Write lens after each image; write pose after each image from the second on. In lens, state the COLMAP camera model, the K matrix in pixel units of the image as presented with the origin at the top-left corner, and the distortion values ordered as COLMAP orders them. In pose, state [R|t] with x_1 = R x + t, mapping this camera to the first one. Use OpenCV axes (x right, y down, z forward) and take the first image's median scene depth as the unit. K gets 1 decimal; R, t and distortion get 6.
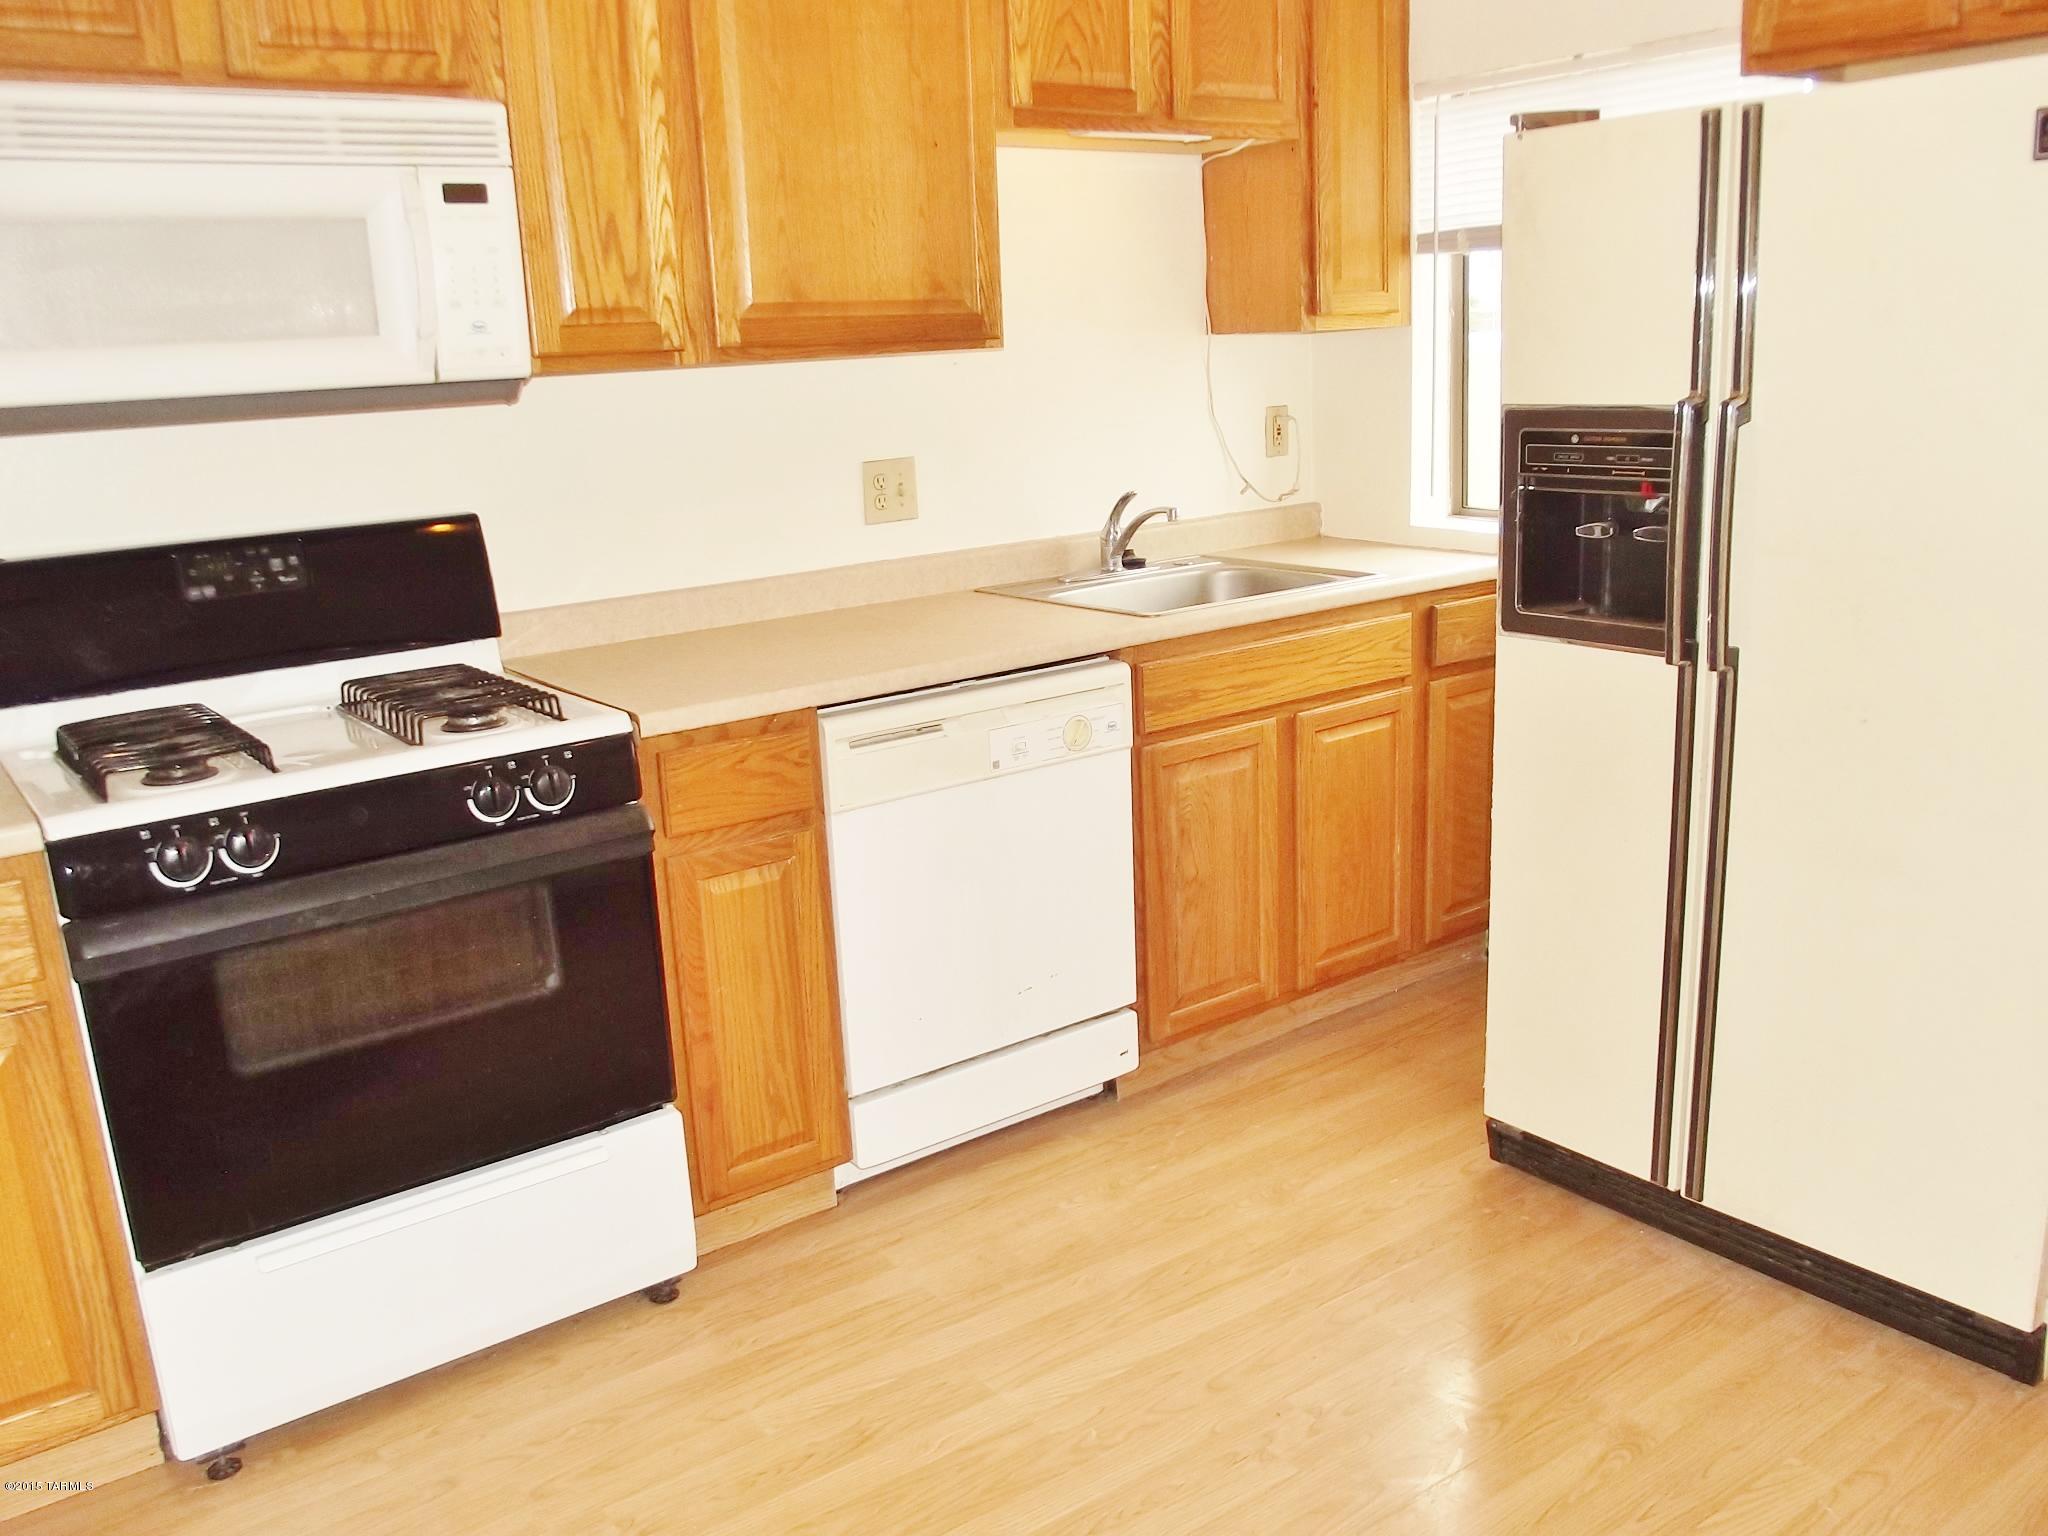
lens RADIAL K [[1713.6, 0, 1039.4], [0, 1713.6, 773.9], [0, 0, 1]] dist [-0.065557, 0.040312]
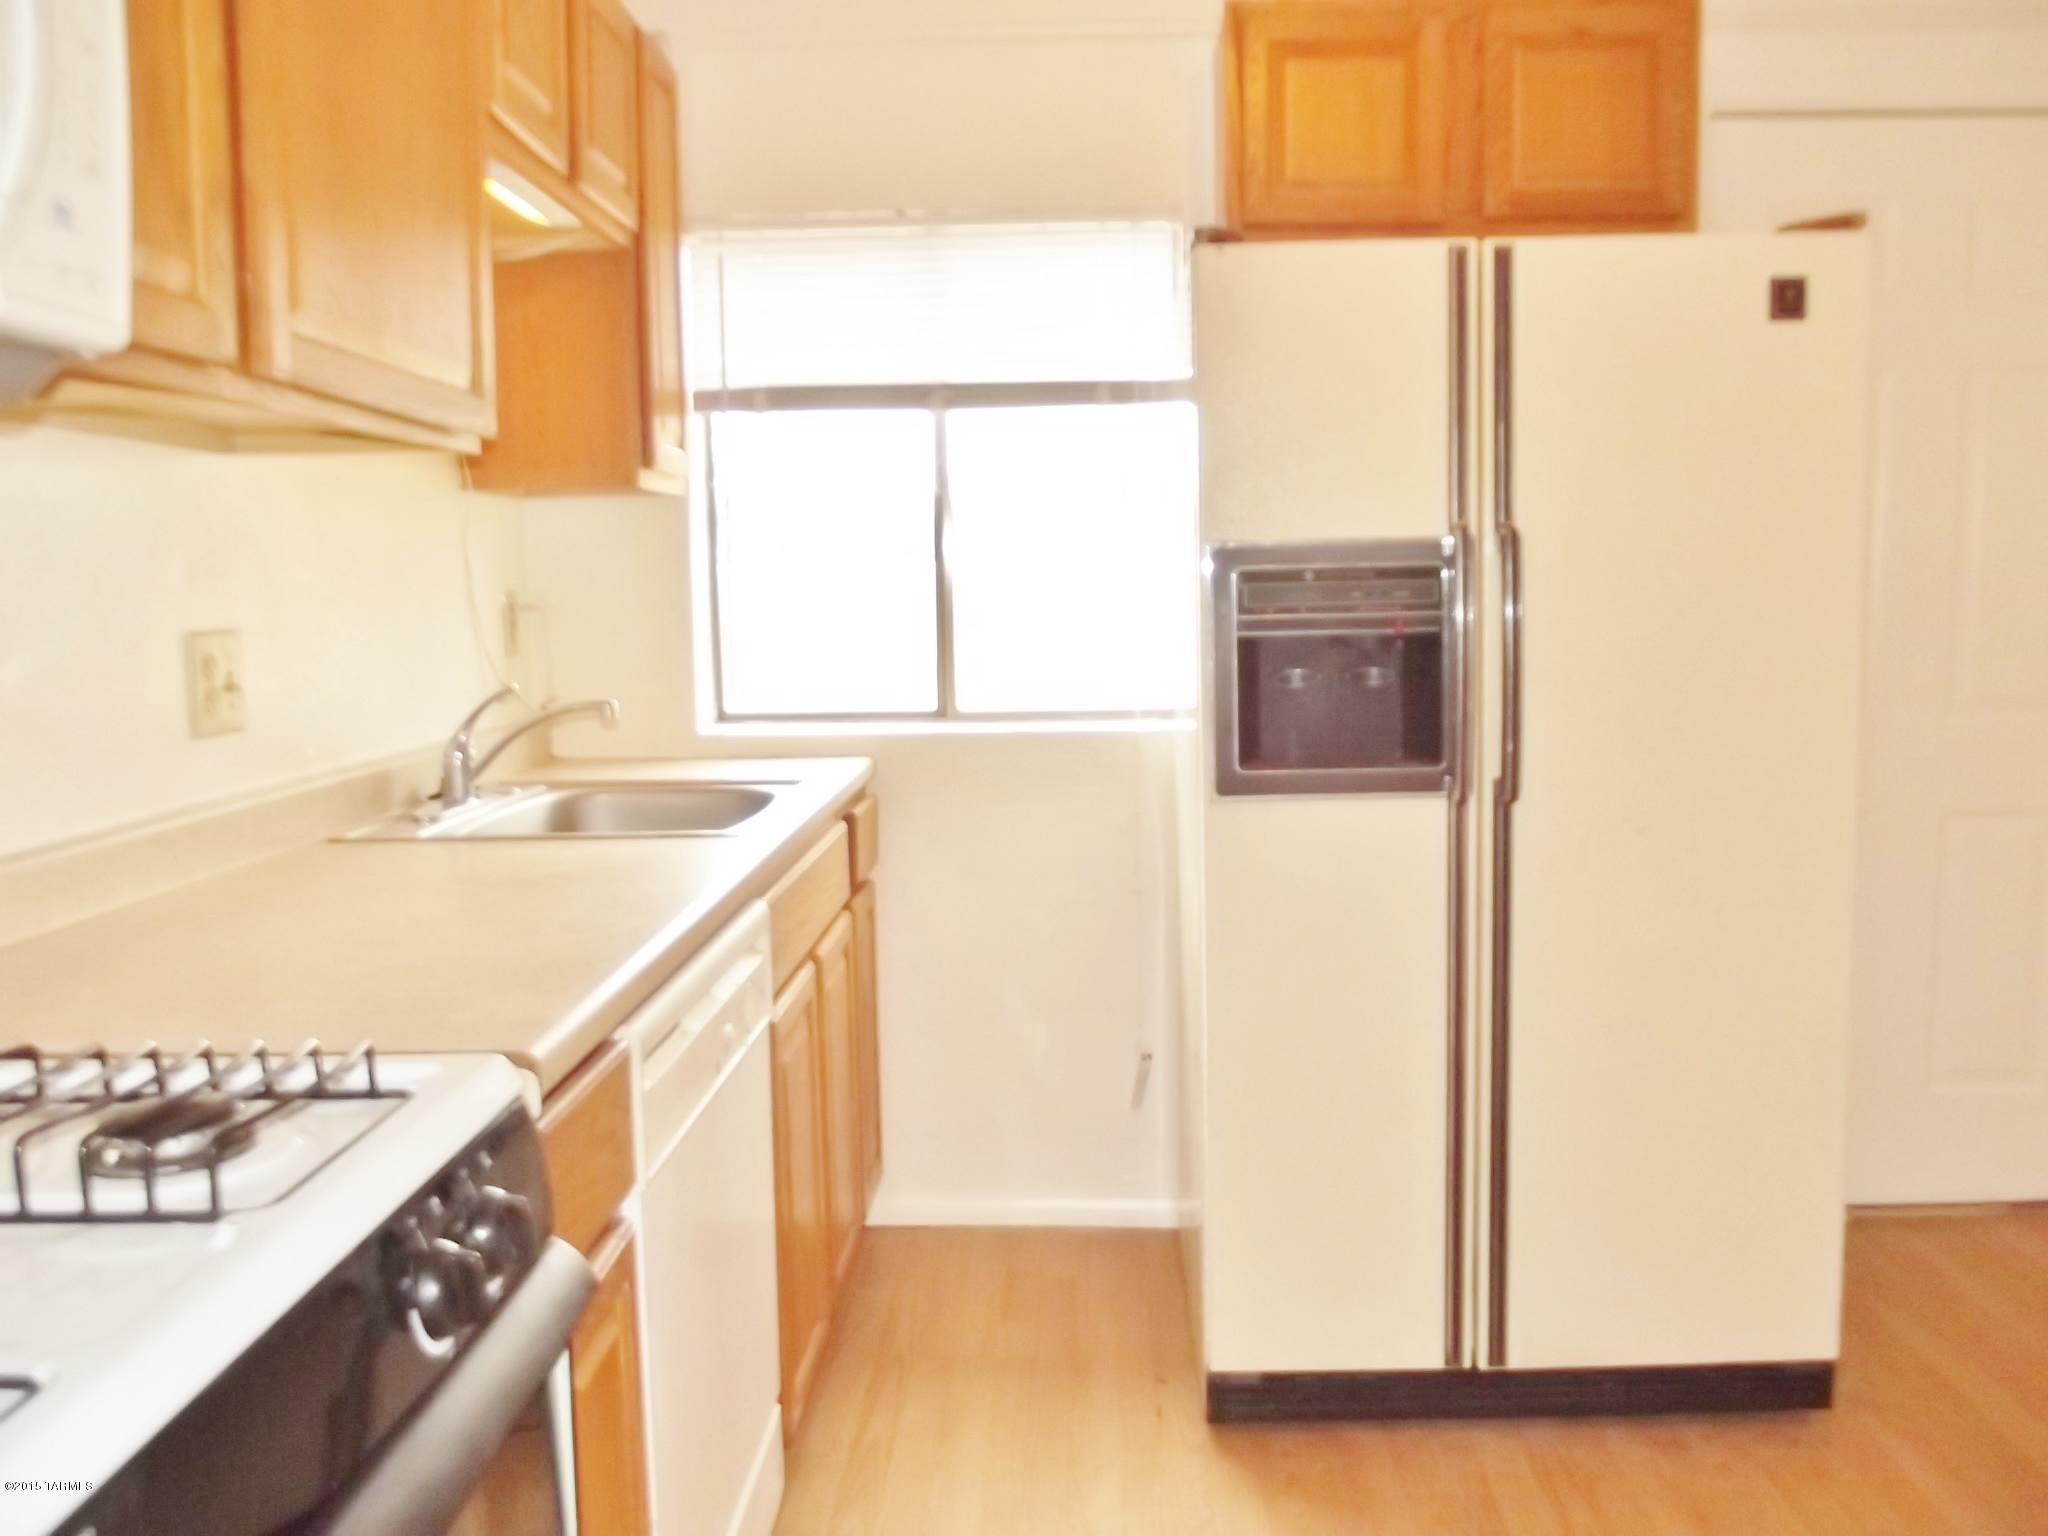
lens RADIAL K [[1713.6, 0, 1024.8], [0, 1713.6, 766.0], [0, 0, 1]] dist [-0.065557, 0.040312]
pose [[0.621860, -0.046626, 0.781740, -0.447883], [0.183366, 0.979146, -0.087463, -0.038053], [-0.761359, 0.197734, 0.617441, 0.497081]]
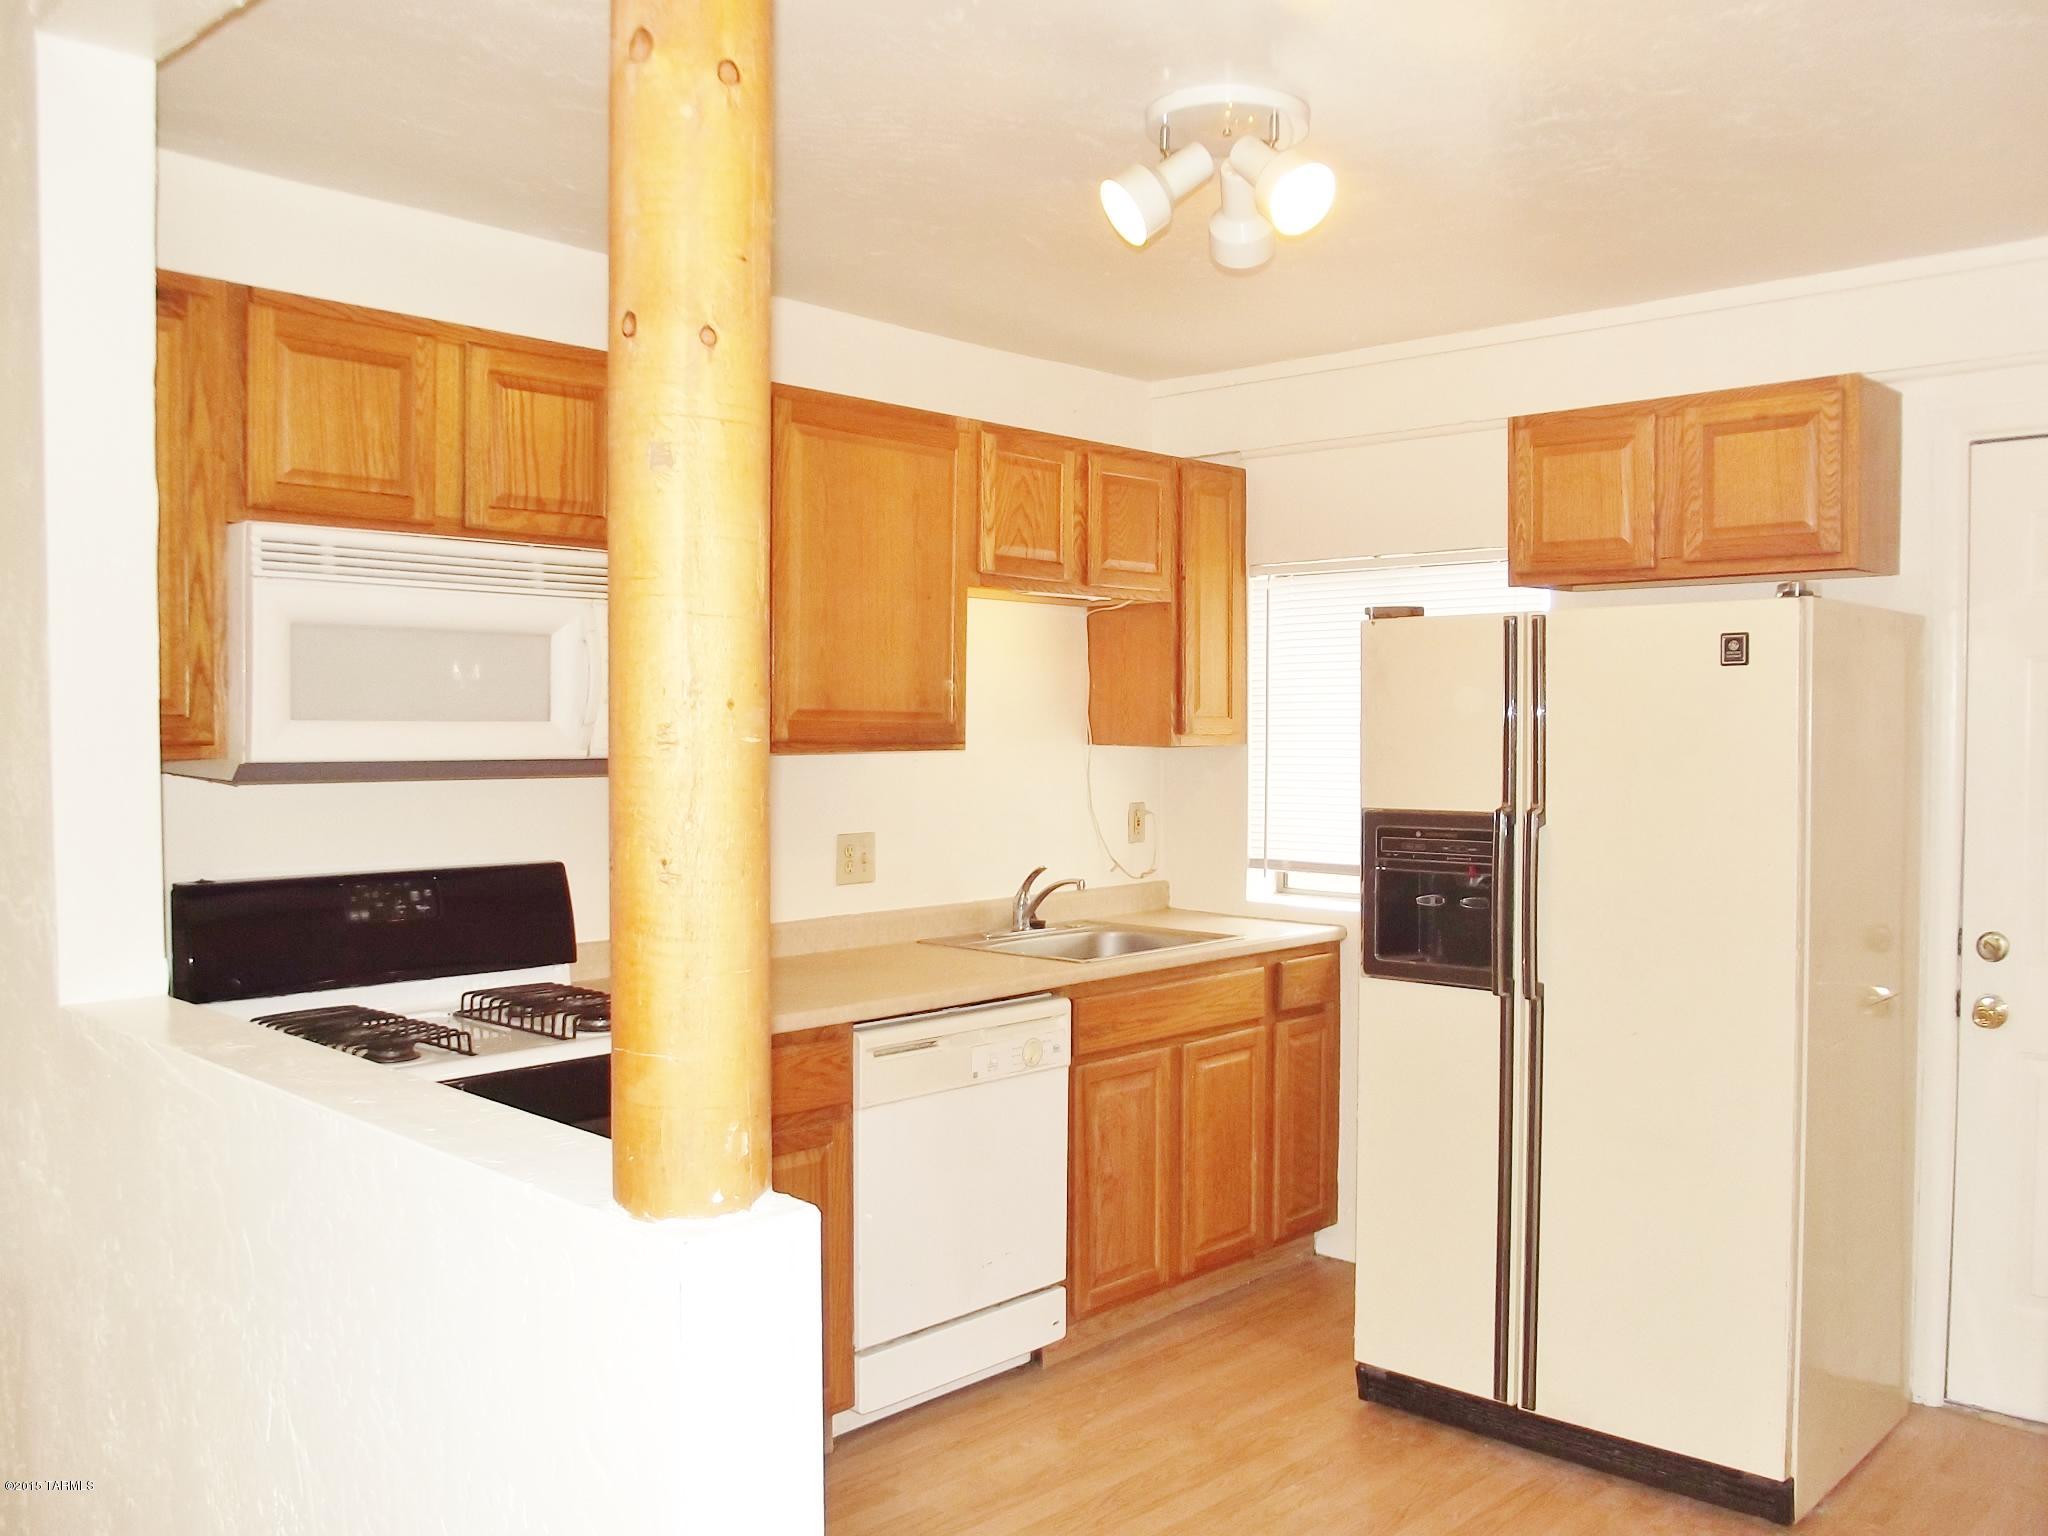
lens RADIAL K [[1713.6, 0, 1025.0], [0, 1713.6, 760.2], [0, 0, 1]] dist [-0.065557, 0.040312]
pose [[0.984844, 0.042862, 0.168064, -0.211169], [-0.002949, 0.972982, -0.230864, 0.059763], [-0.173419, 0.226869, 0.958361, -0.263148]]
